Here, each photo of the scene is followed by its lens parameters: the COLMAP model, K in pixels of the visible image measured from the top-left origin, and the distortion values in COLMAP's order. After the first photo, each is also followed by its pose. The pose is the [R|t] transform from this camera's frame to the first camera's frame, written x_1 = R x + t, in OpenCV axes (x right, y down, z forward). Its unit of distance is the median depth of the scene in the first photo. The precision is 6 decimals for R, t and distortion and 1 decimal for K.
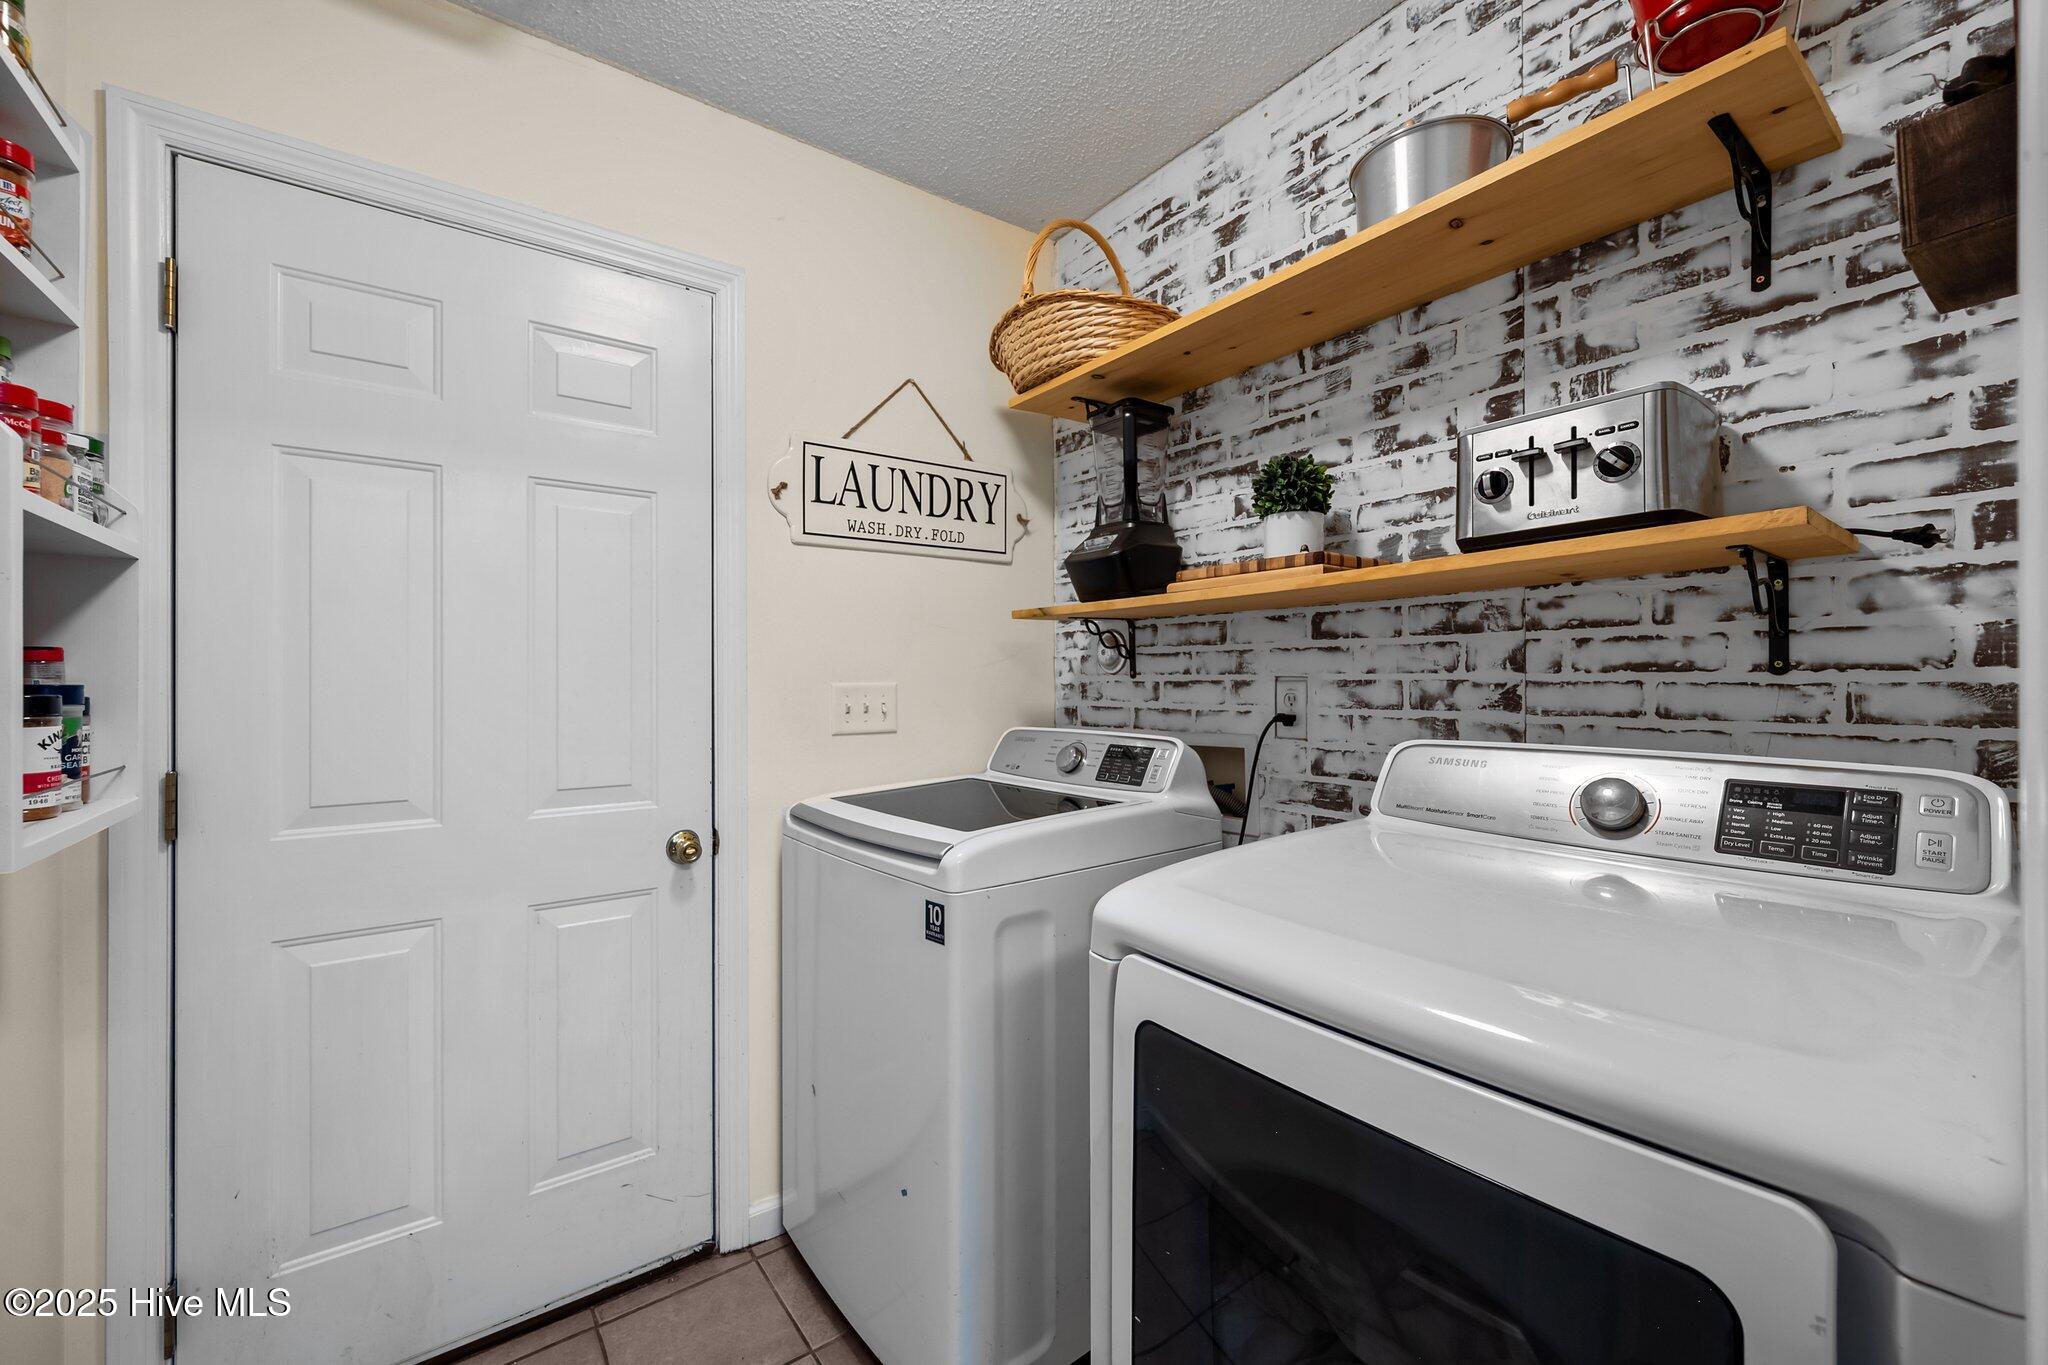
lens RADIAL K [[813.6, 0, 1026.7], [0, 813.6, 680.1], [0, 0, 1]] dist [-0.001028, 0.001240]
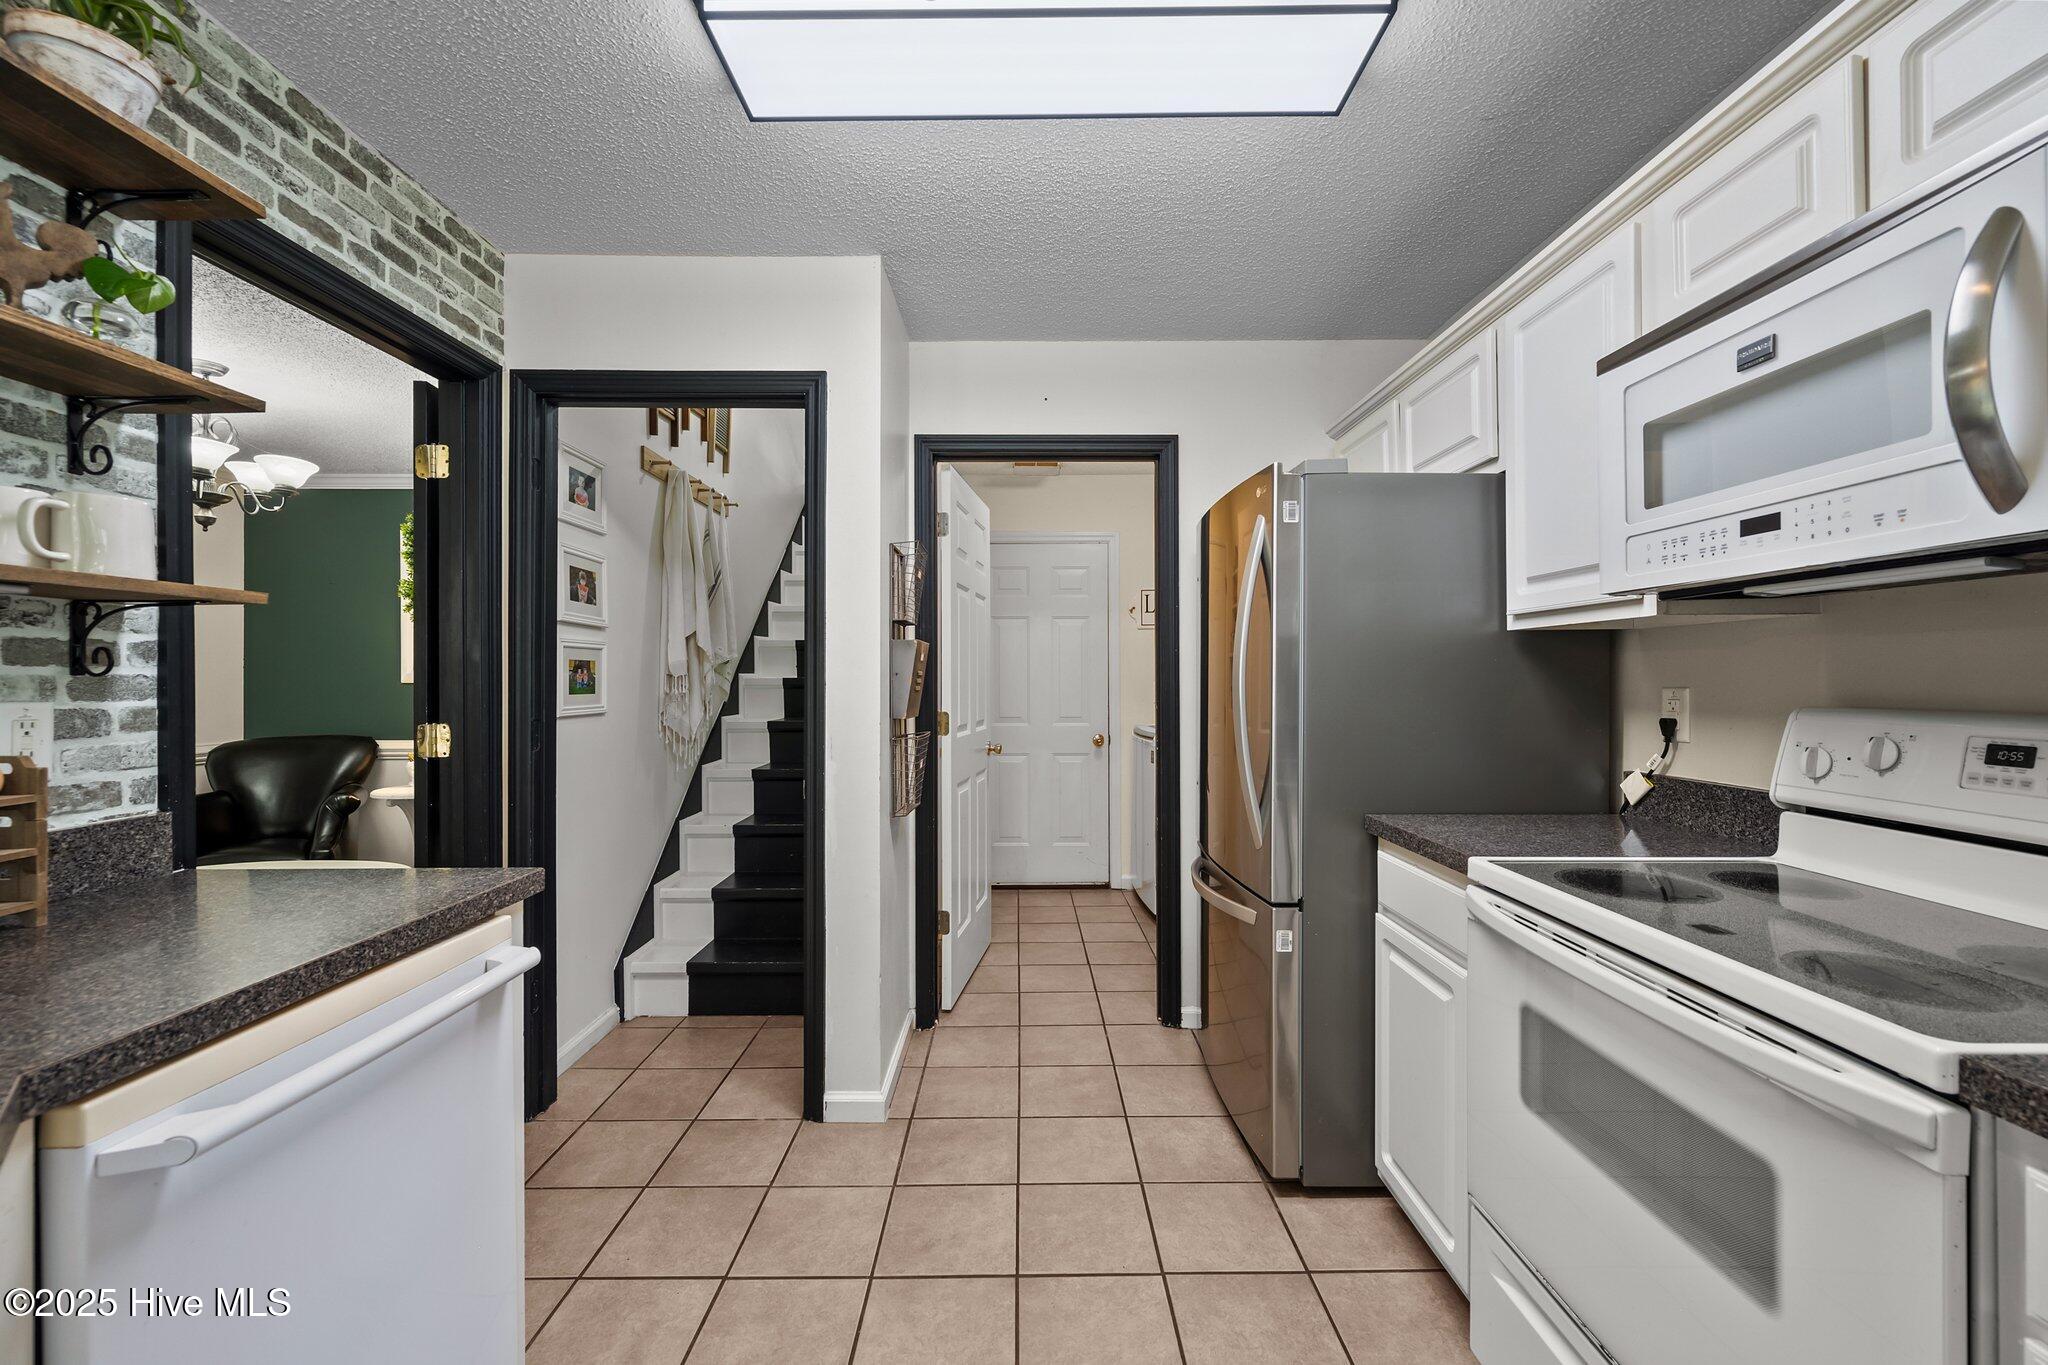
lens RADIAL K [[813.6, 0, 1050.5], [0, 813.6, 677.6], [0, 0, 1]] dist [-0.001028, 0.001240]
pose [[0.813553, 0.001464, -0.581489, 1.084106], [0.001414, 0.999989, 0.004497, -0.025919], [0.581489, -0.004481, 0.813542, -1.395702]]
